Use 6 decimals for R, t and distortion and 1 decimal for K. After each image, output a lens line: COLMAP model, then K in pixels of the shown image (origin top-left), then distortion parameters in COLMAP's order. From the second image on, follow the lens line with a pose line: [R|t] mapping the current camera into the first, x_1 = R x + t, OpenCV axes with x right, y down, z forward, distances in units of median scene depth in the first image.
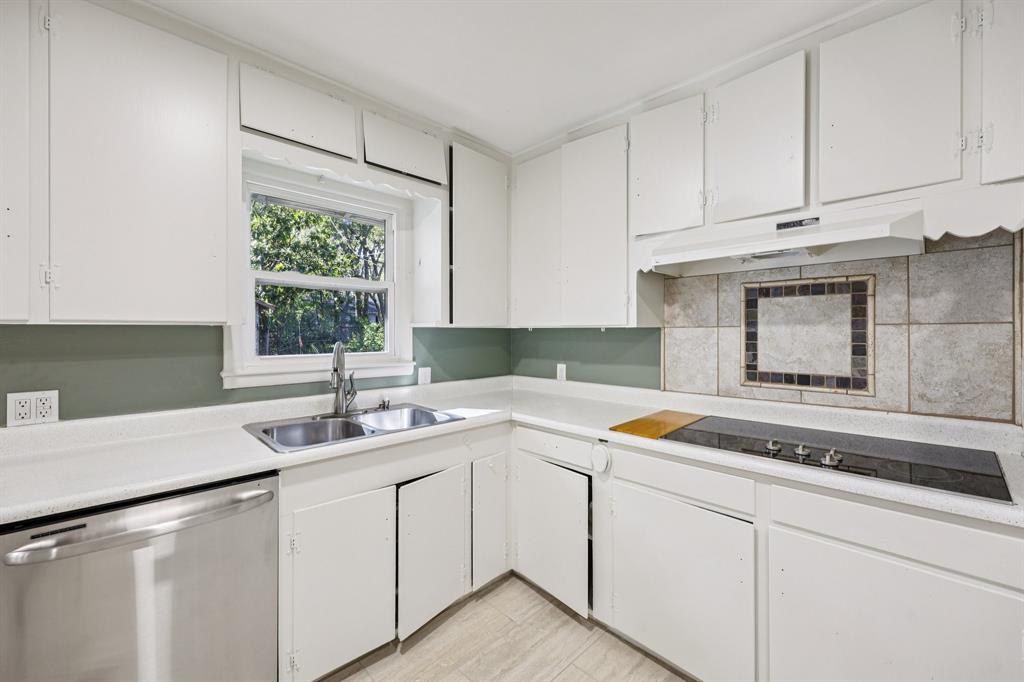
lens RADIAL K [[420.0, 0, 517.6], [0, 420.0, 334.4], [0, 0, 1]] dist [-0.009533, -0.000466]
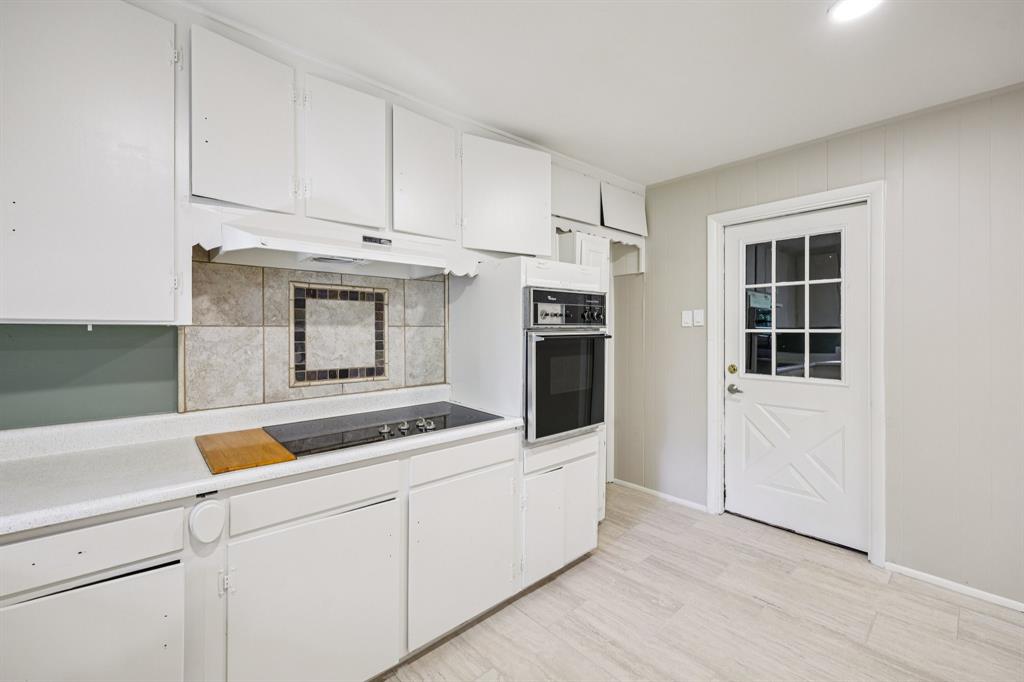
lens RADIAL K [[420.0, 0, 515.8], [0, 420.0, 333.3], [0, 0, 1]] dist [-0.009533, -0.000466]
pose [[0.038609, 0.000424, 0.999254, -0.450761], [0.013156, 0.999913, -0.000933, 0.005543], [-0.999168, 0.013182, 0.038600, 0.494558]]
